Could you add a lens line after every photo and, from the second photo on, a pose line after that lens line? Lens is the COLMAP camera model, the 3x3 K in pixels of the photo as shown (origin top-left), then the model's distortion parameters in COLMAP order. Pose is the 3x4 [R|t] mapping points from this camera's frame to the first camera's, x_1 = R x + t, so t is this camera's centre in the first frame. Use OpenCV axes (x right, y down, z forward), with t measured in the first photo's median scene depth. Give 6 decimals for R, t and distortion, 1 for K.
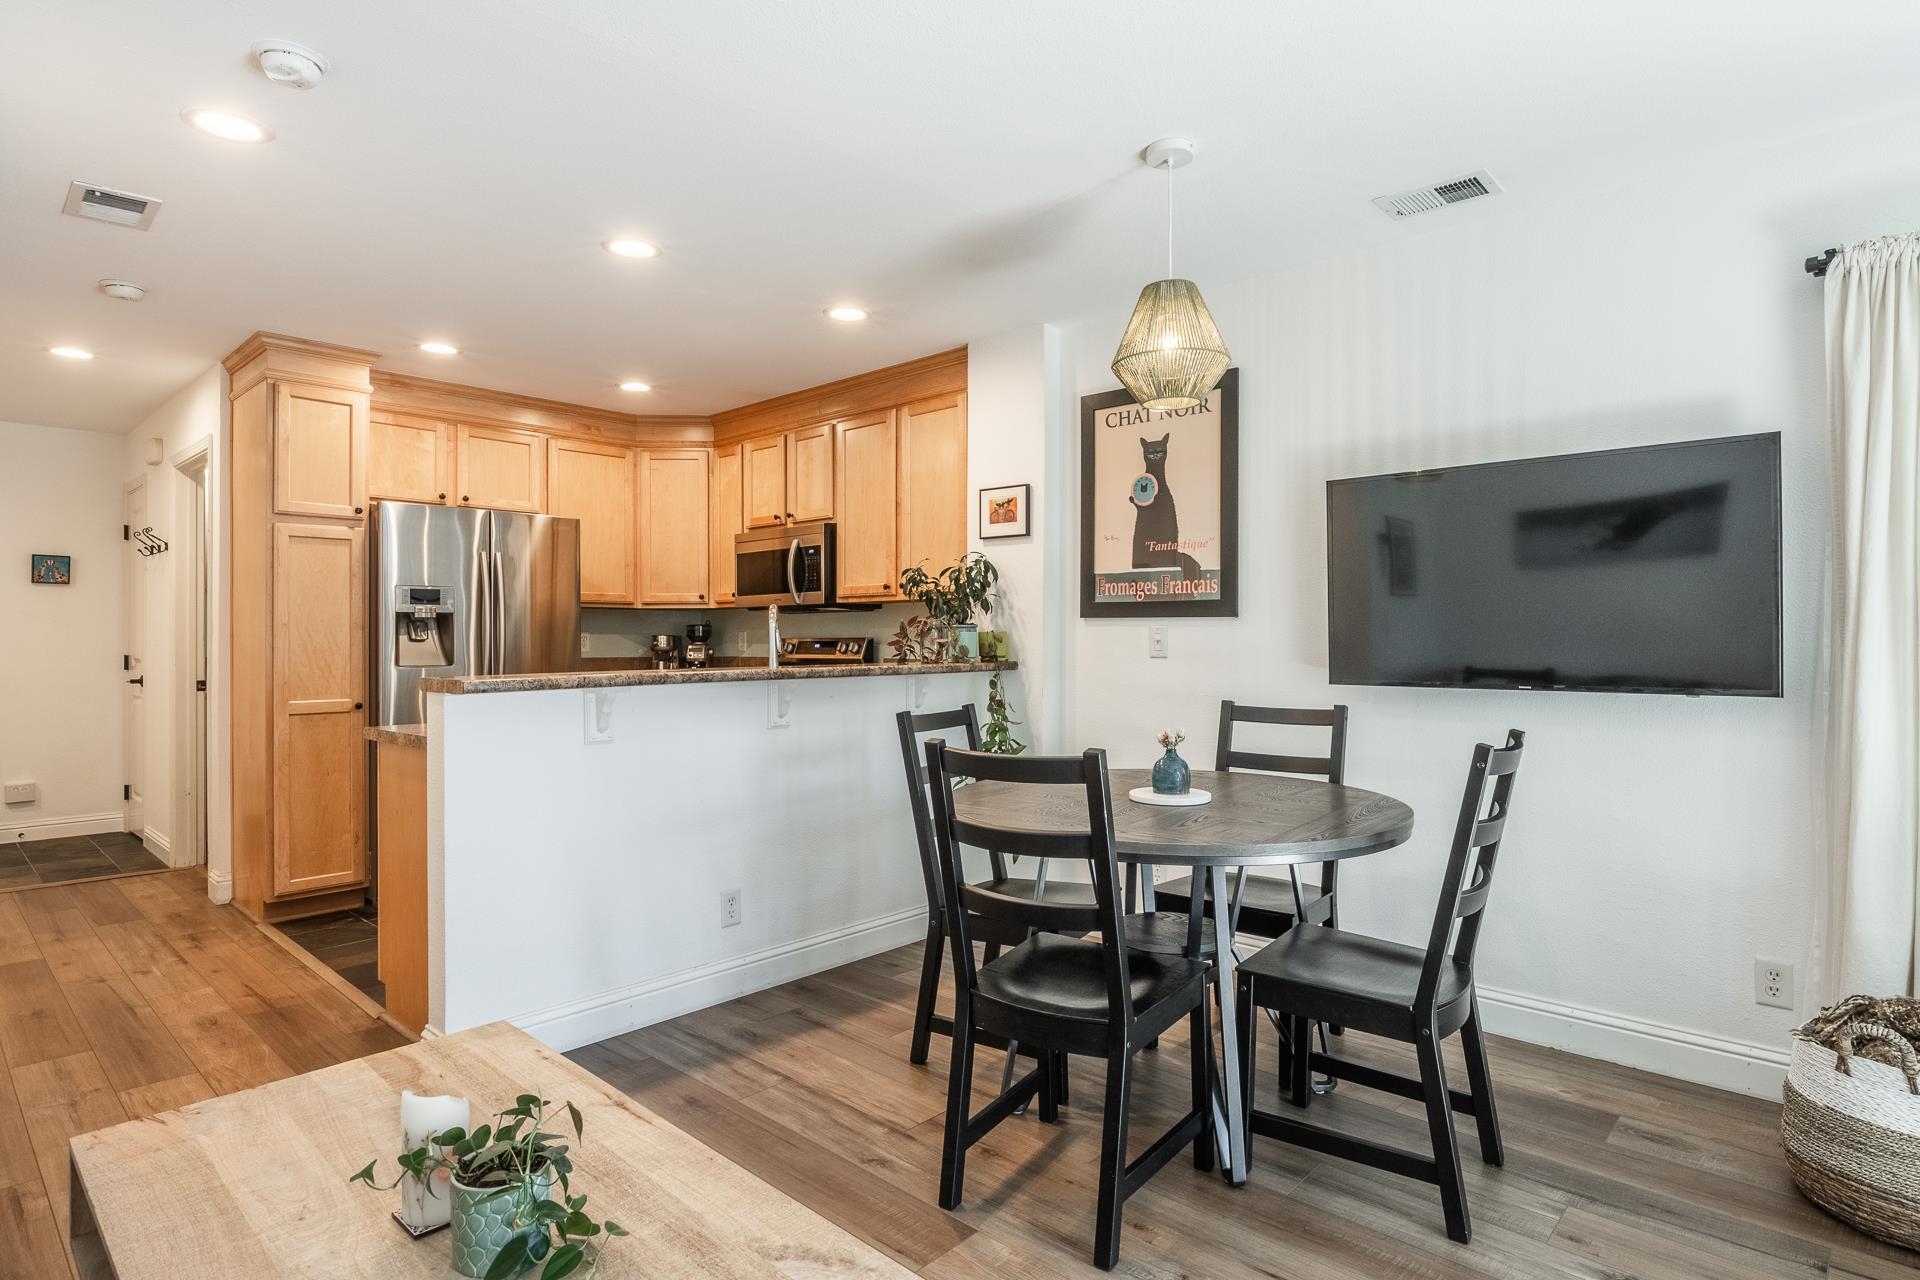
lens RADIAL K [[1011.4, 0, 965.5], [0, 1011.4, 636.1], [0, 0, 1]] dist [-0.004626, 0.000402]
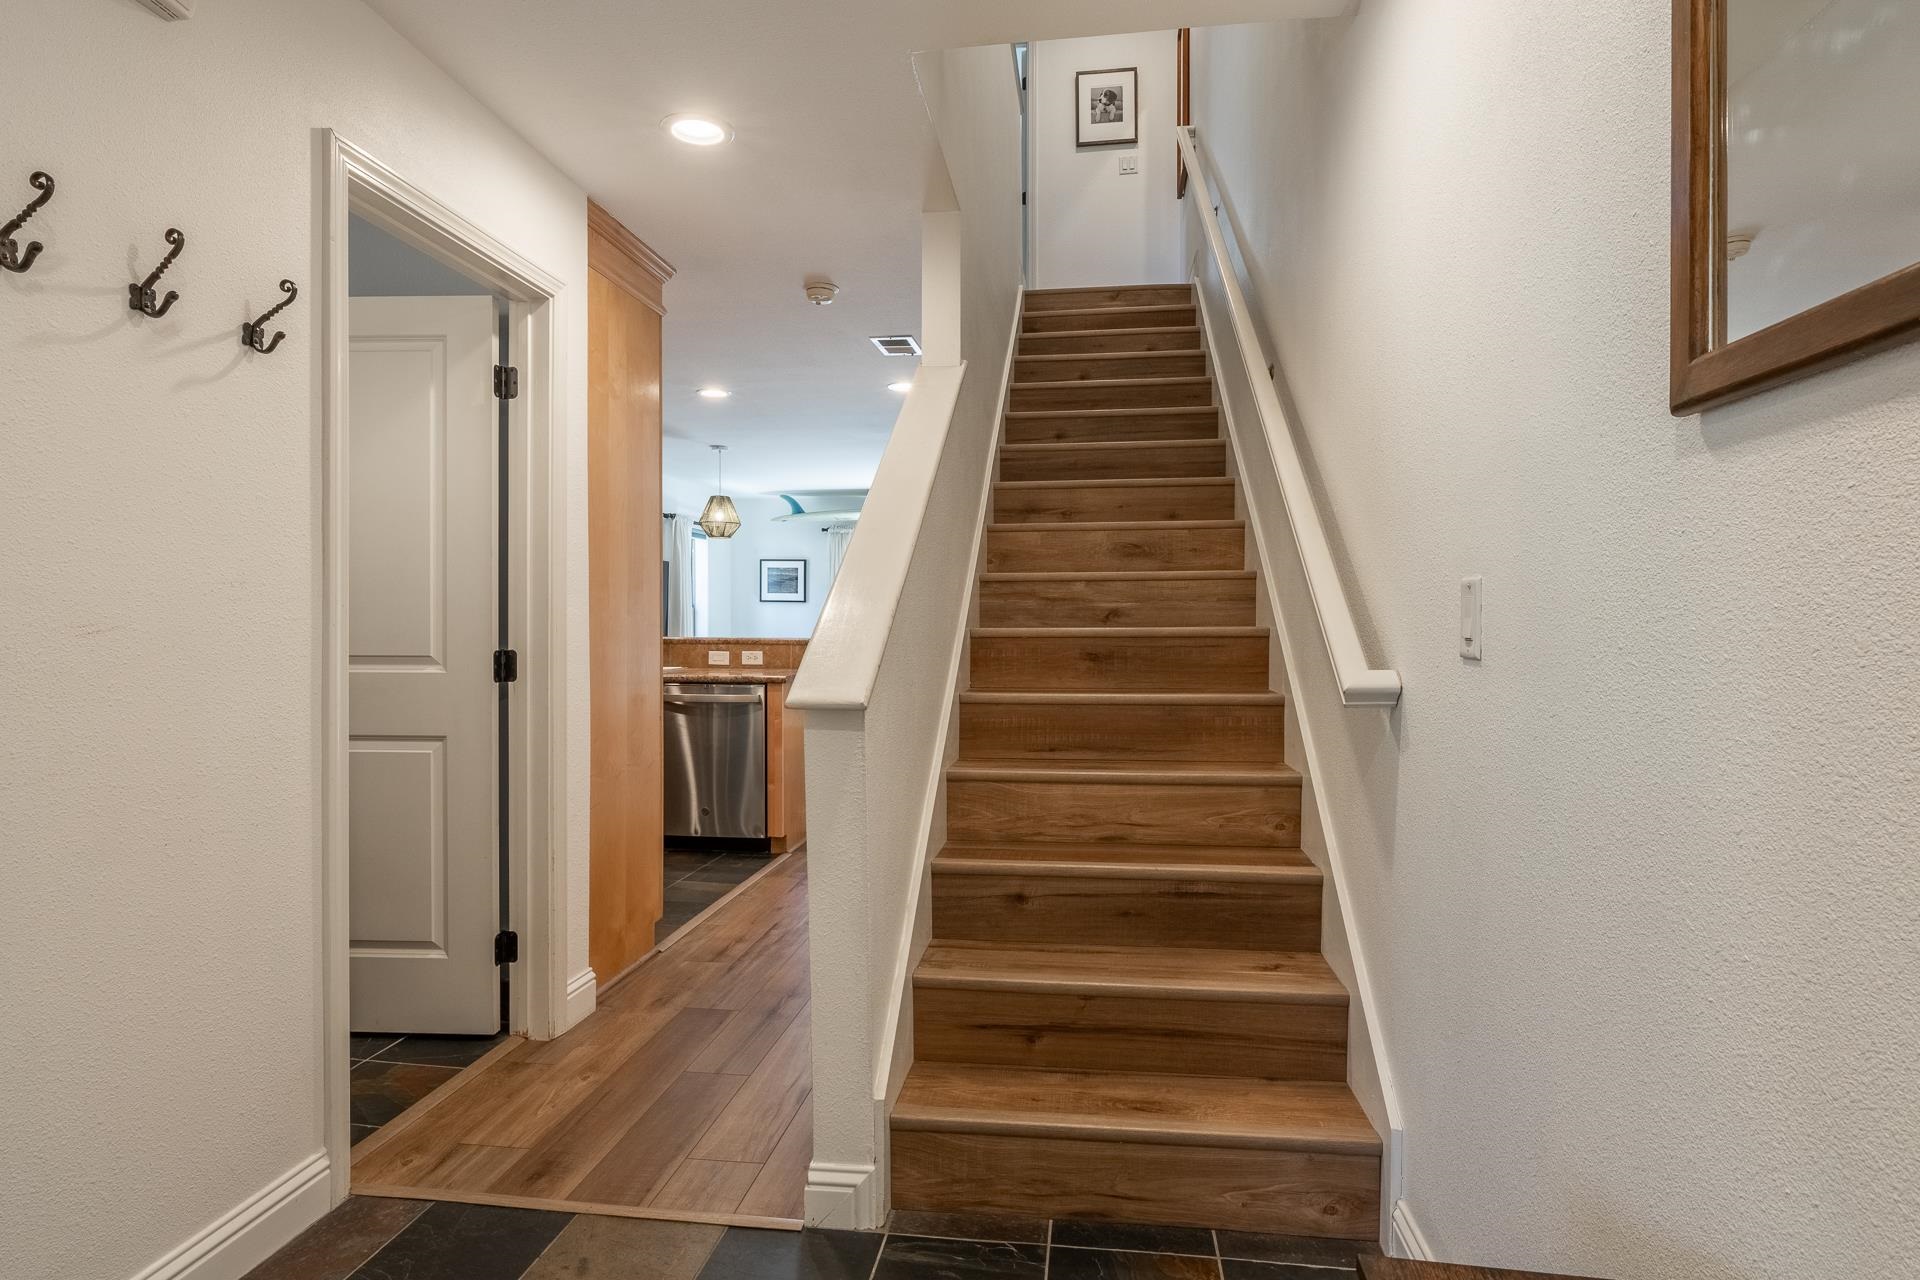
lens RADIAL K [[1011.4, 0, 971.0], [0, 1011.4, 631.4], [0, 0, 1]] dist [-0.004626, 0.000402]
pose [[-0.581601, -0.007232, 0.813442, -1.579635], [-0.005315, 0.999973, 0.005091, 0.008809], [-0.813457, -0.001363, -0.581624, 1.307542]]
